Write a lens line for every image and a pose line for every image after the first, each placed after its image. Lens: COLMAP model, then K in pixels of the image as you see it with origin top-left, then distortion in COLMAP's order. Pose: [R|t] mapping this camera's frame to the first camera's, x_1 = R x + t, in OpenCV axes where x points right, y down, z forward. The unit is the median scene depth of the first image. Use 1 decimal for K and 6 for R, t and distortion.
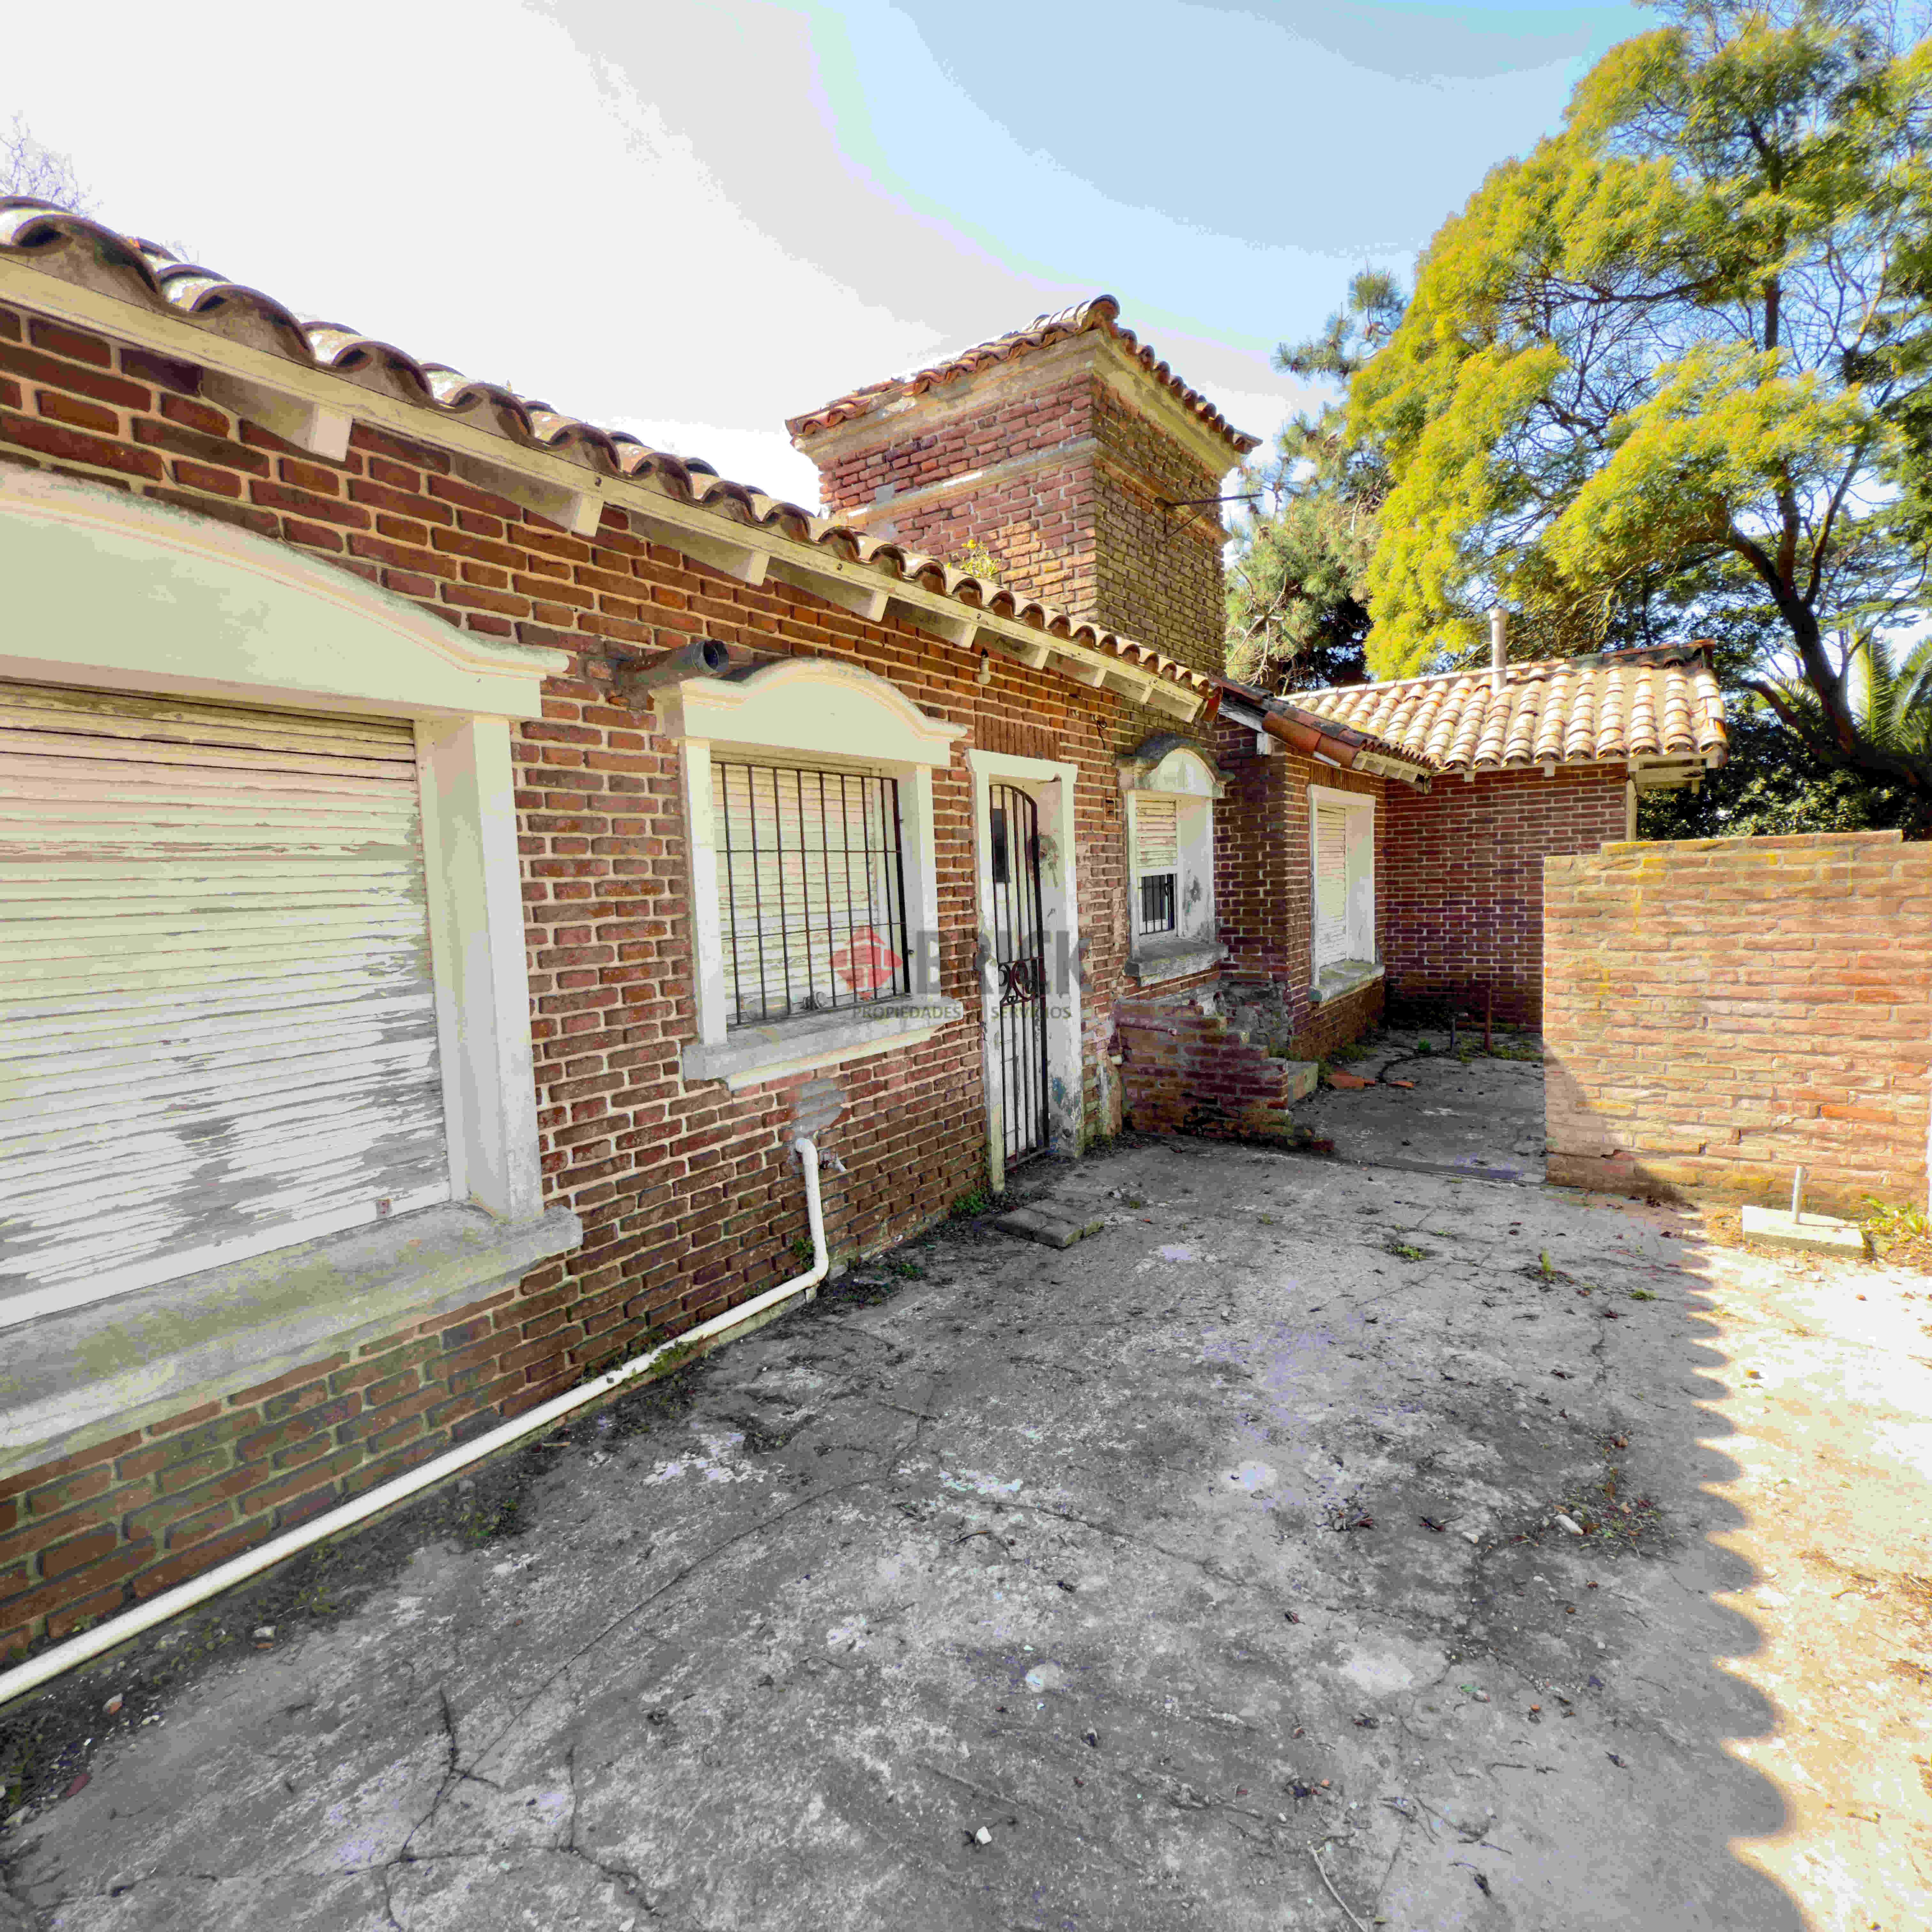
lens RADIAL K [[1025.9, 0, 968.9], [0, 1025.9, 962.9], [0, 0, 1]] dist [-0.001092, 0.000980]
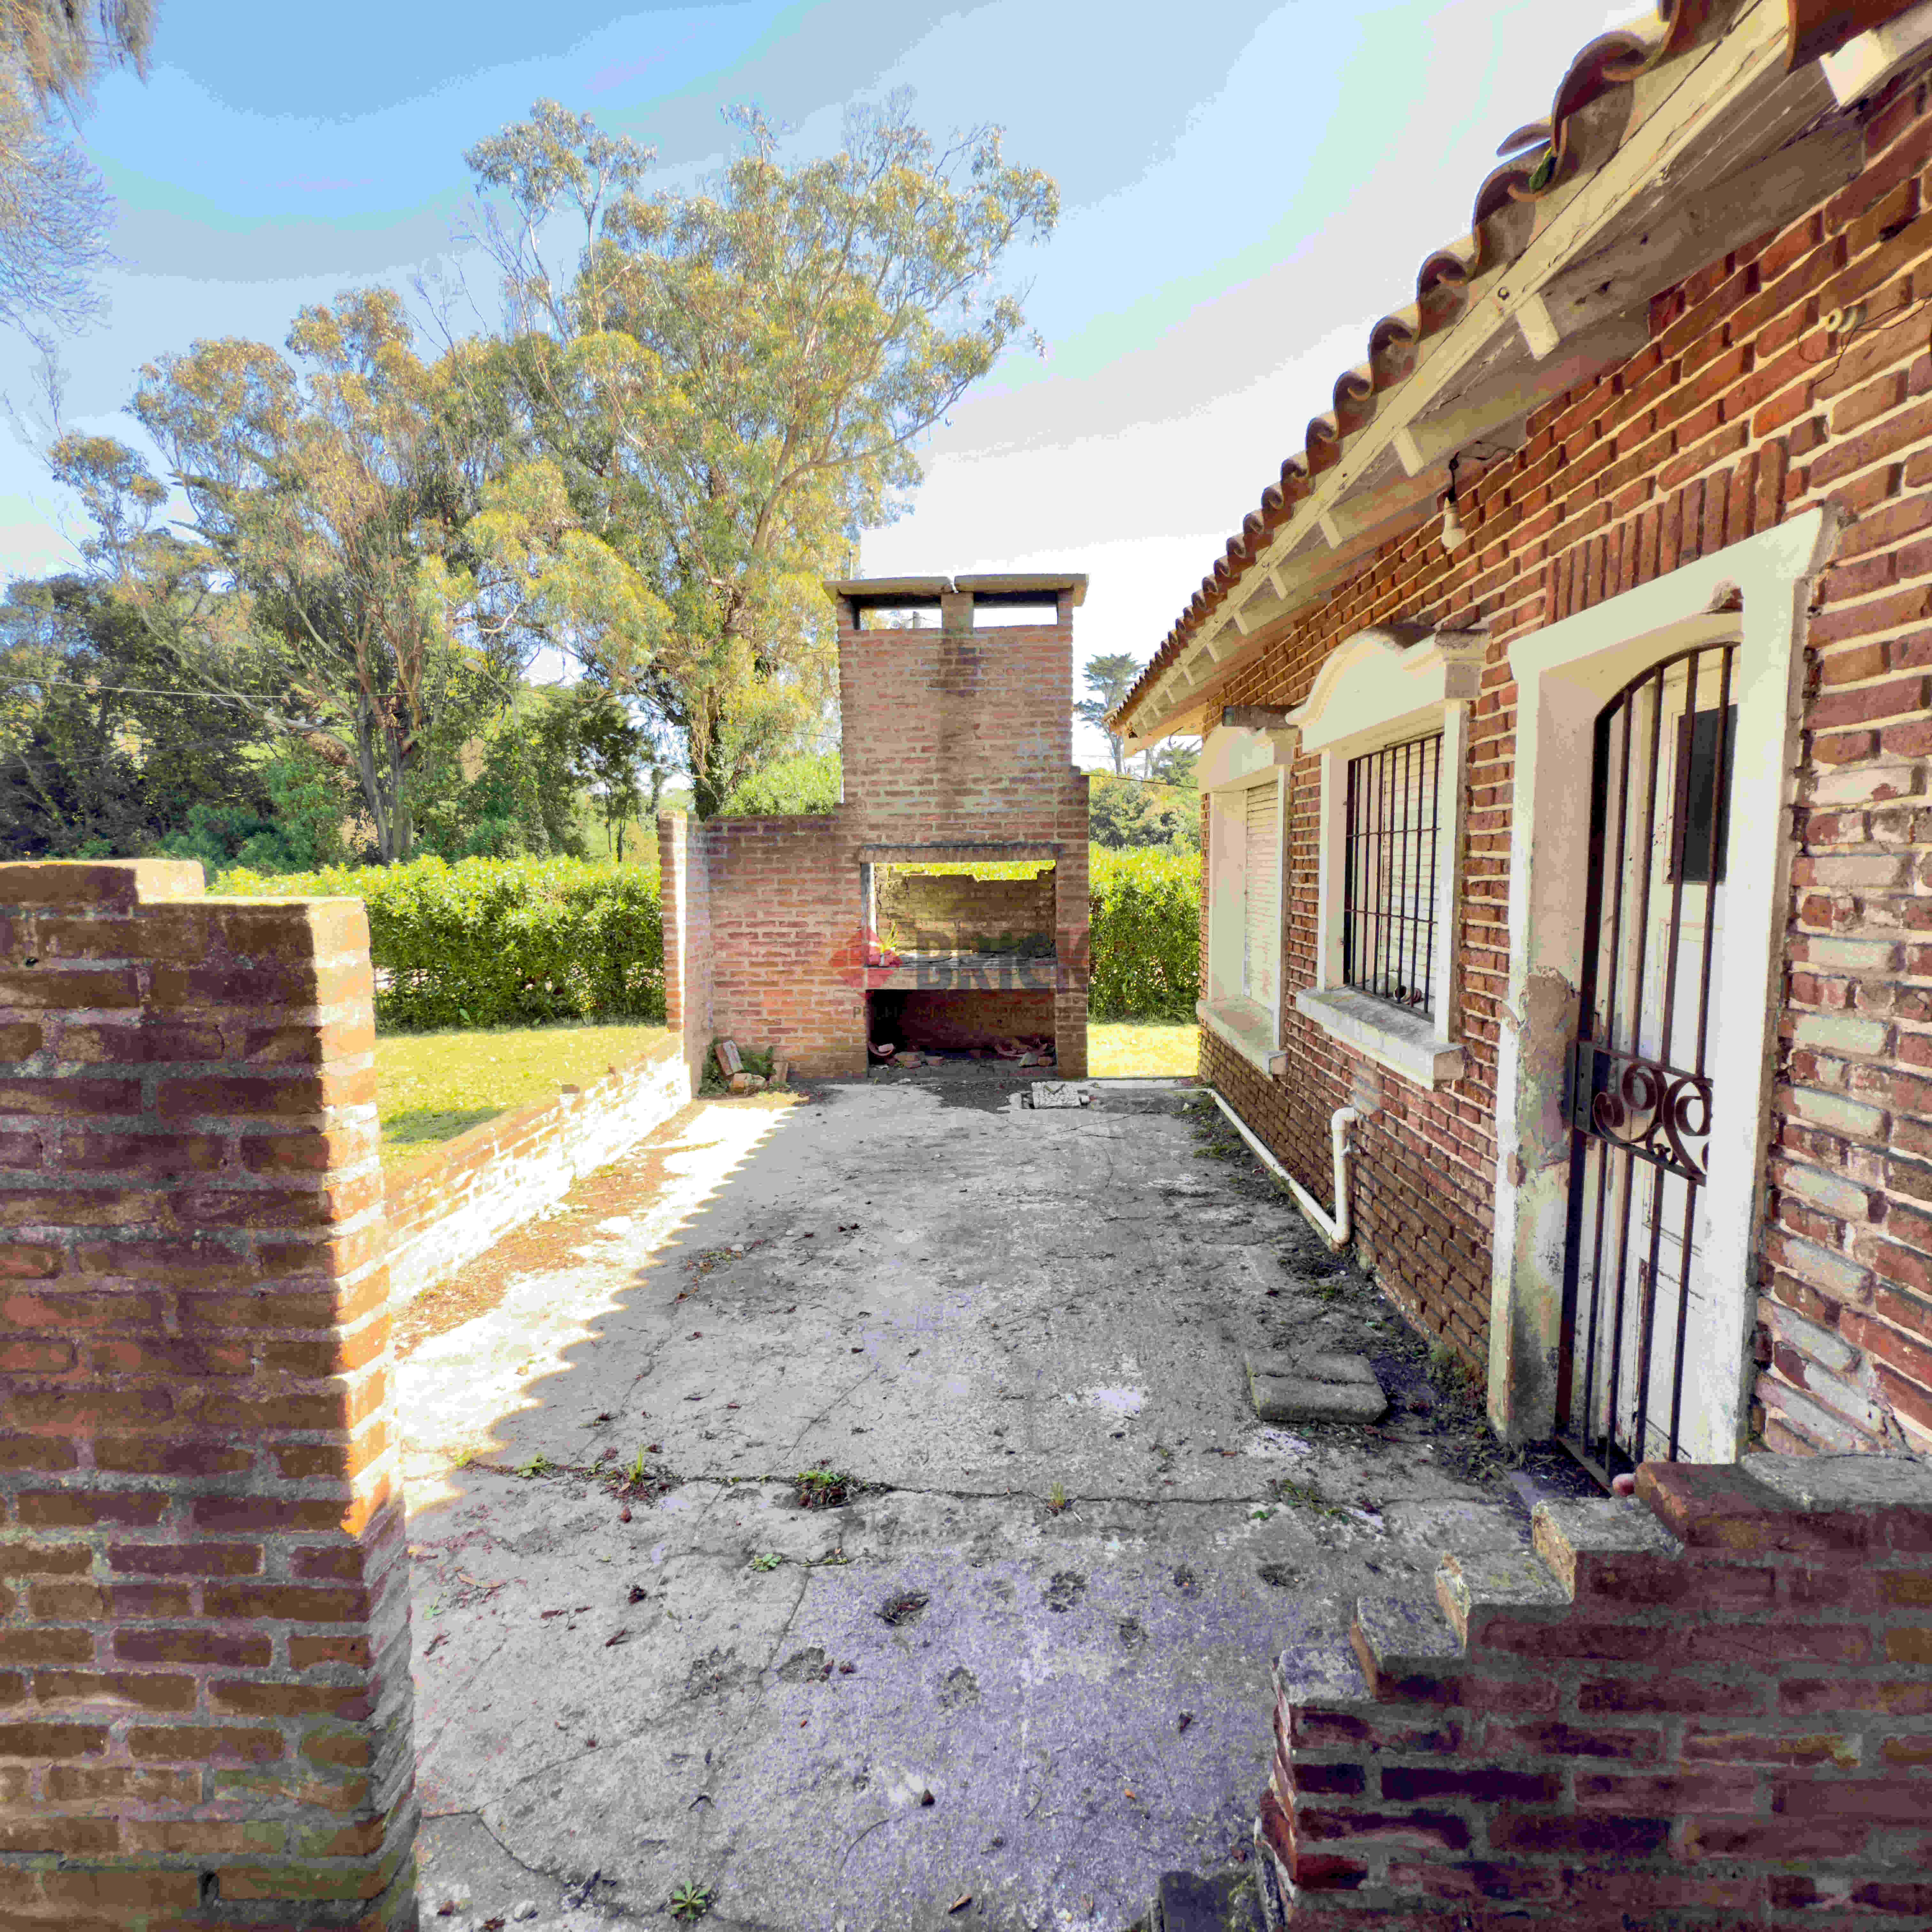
lens RADIAL K [[1025.9, 0, 968.9], [0, 1025.9, 962.9], [0, 0, 1]] dist [-0.001092, 0.000980]
pose [[-0.851388, 0.096605, -0.515563, 0.825653], [-0.000915, 0.982619, 0.185632, -0.201122], [0.524535, 0.158517, -0.836502, 1.947109]]
